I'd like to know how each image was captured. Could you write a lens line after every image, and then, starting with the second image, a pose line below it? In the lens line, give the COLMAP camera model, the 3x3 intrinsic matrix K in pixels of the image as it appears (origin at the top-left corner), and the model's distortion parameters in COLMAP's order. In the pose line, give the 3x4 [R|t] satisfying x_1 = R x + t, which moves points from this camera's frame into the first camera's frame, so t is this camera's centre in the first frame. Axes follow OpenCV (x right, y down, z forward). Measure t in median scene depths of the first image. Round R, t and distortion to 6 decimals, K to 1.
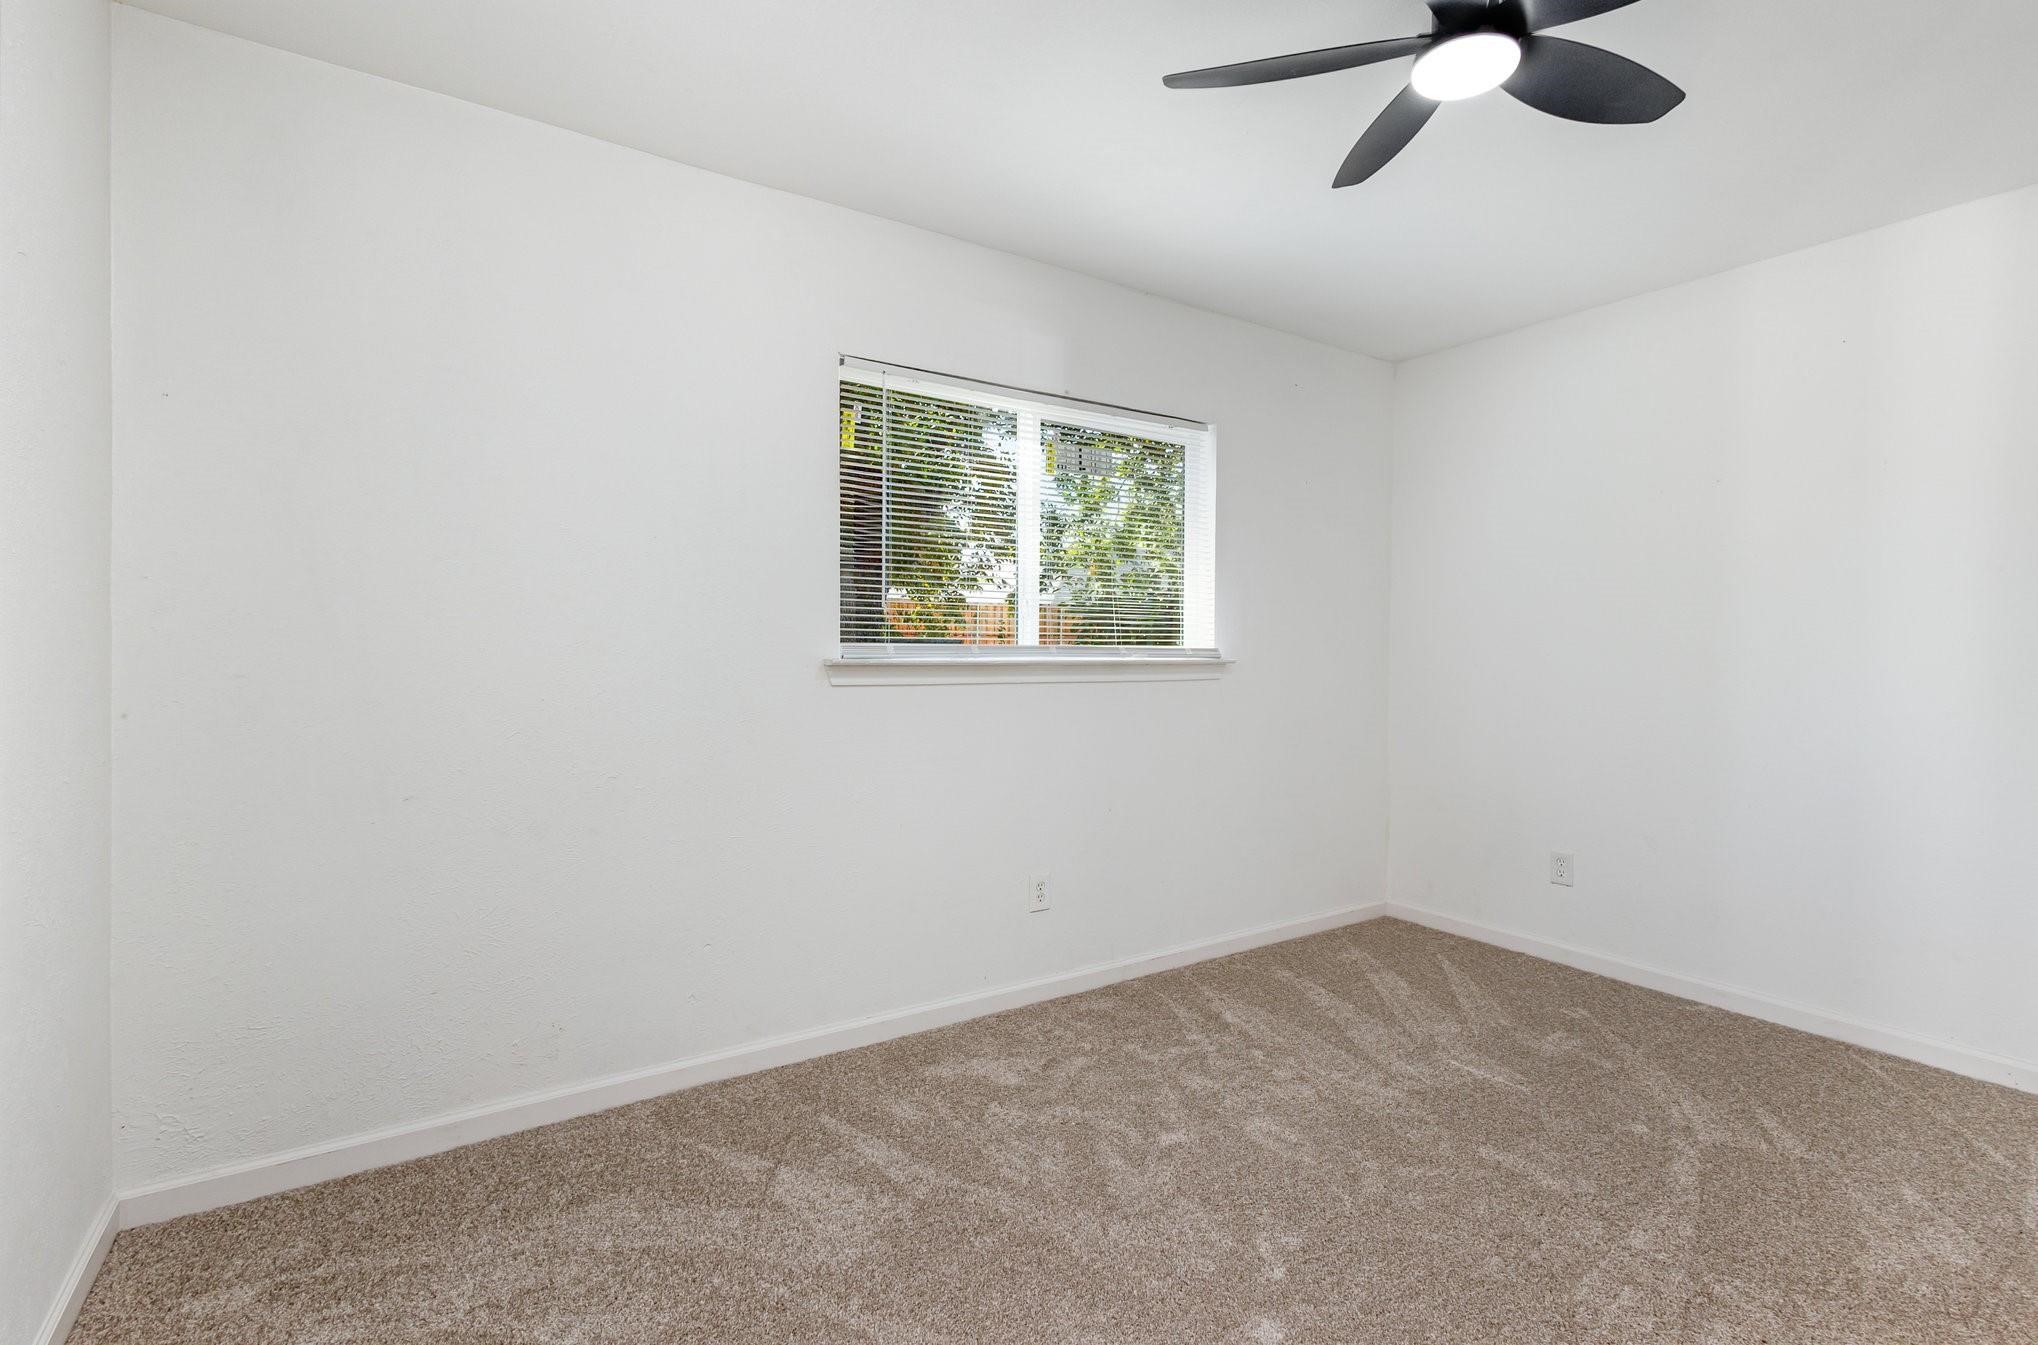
lens RADIAL K [[937.3, 0, 1013.8], [0, 937.3, 670.7], [0, 0, 1]] dist [-0.000416, -0.000005]
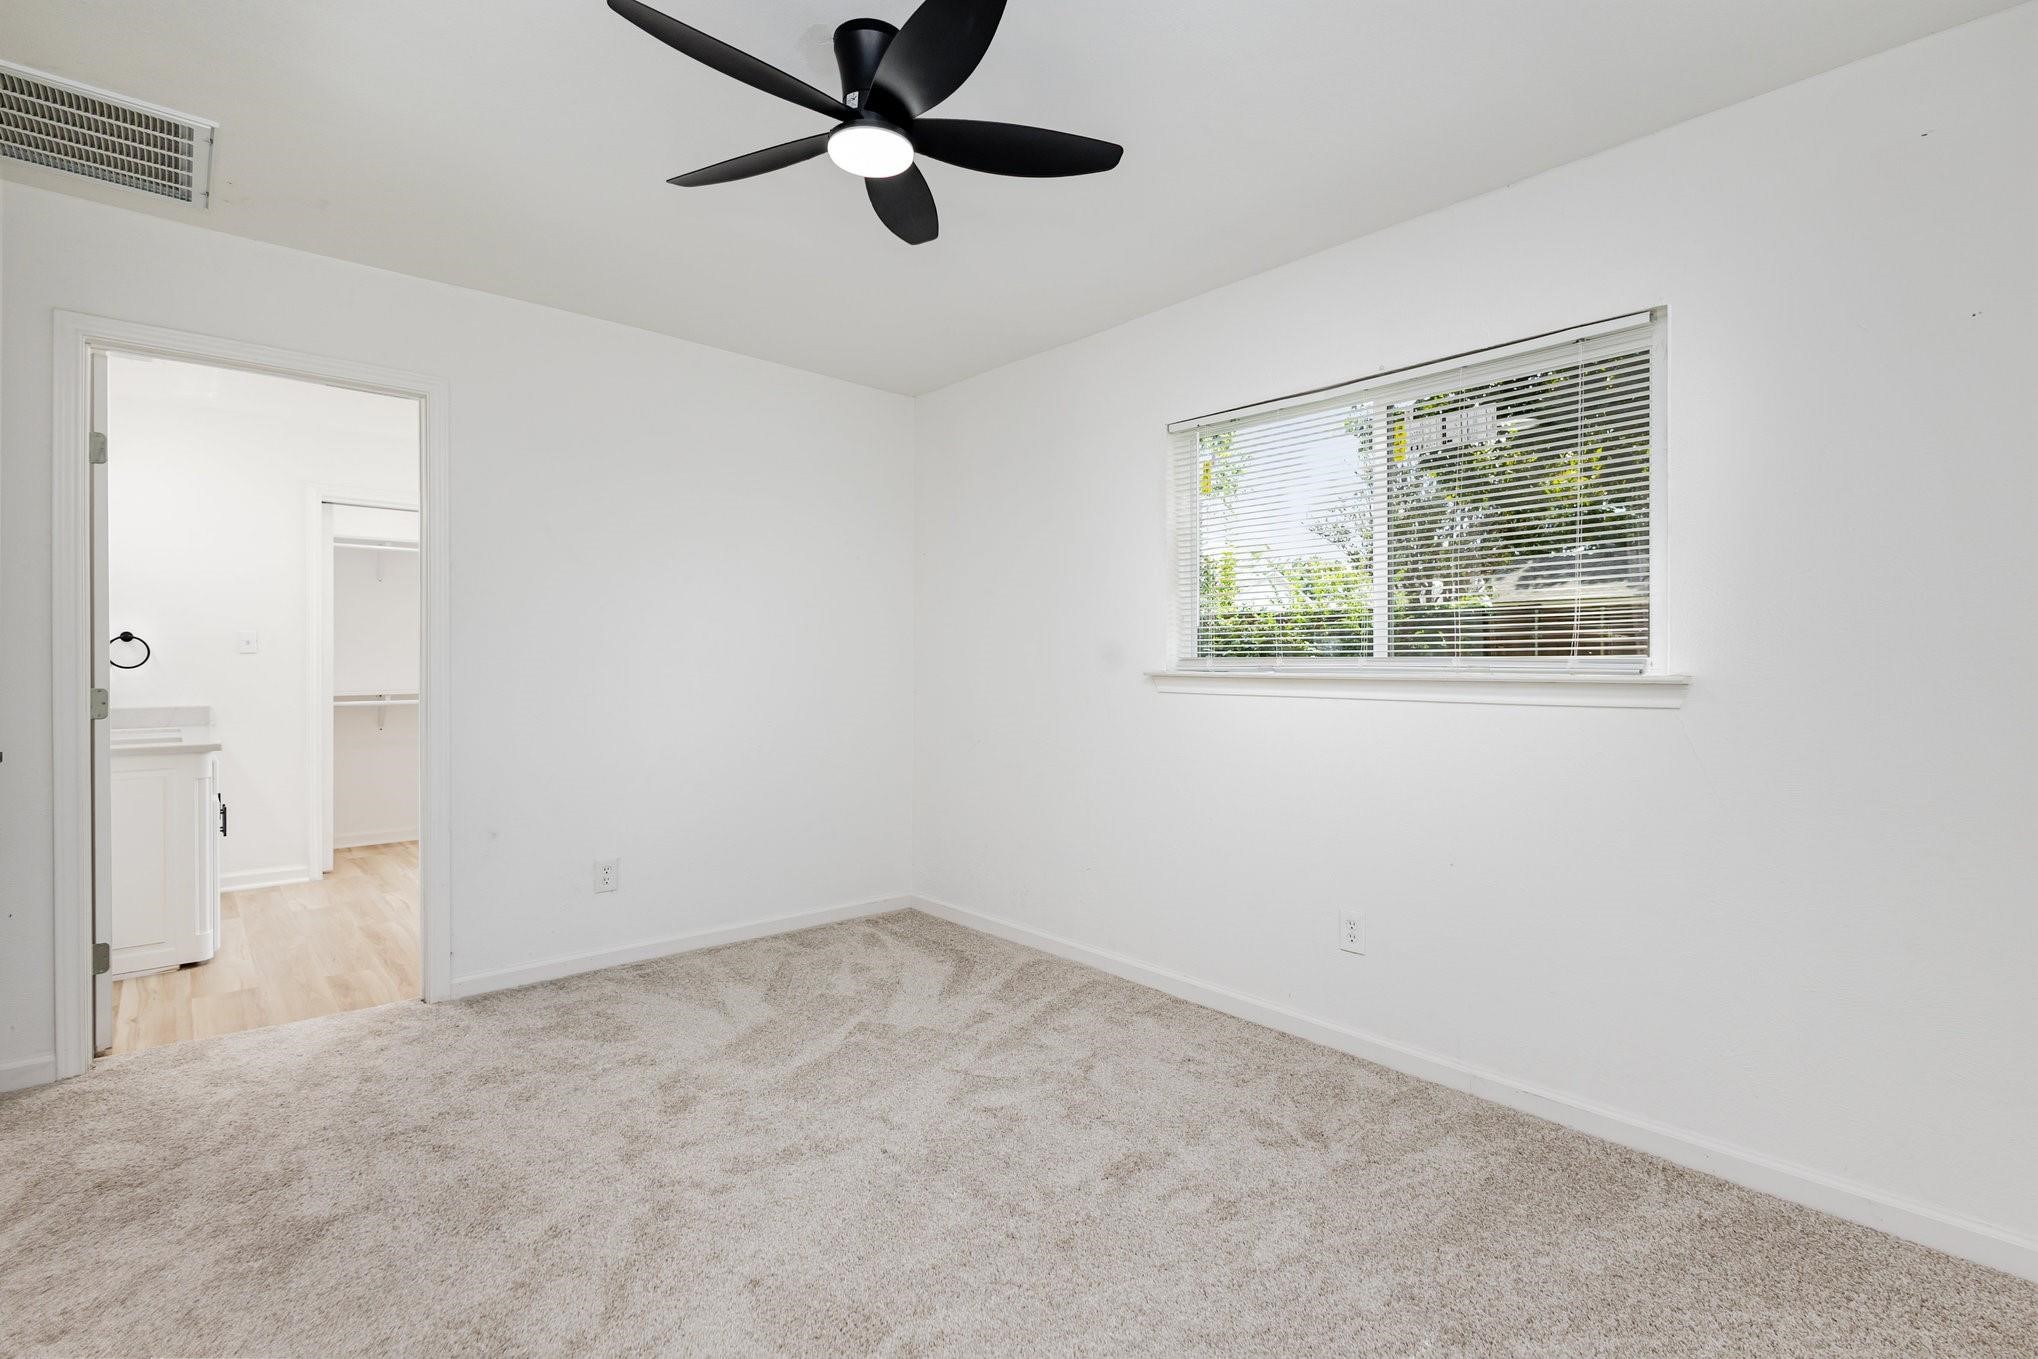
lens RADIAL K [[937.3, 0, 1014.4], [0, 937.3, 672.5], [0, 0, 1]] dist [-0.000416, -0.000005]
pose [[0.135351, 0.002558, -0.990794, 0.998699], [-0.017618, 0.999845, 0.000175, -0.008706], [0.990641, 0.017432, 0.135375, 0.627796]]
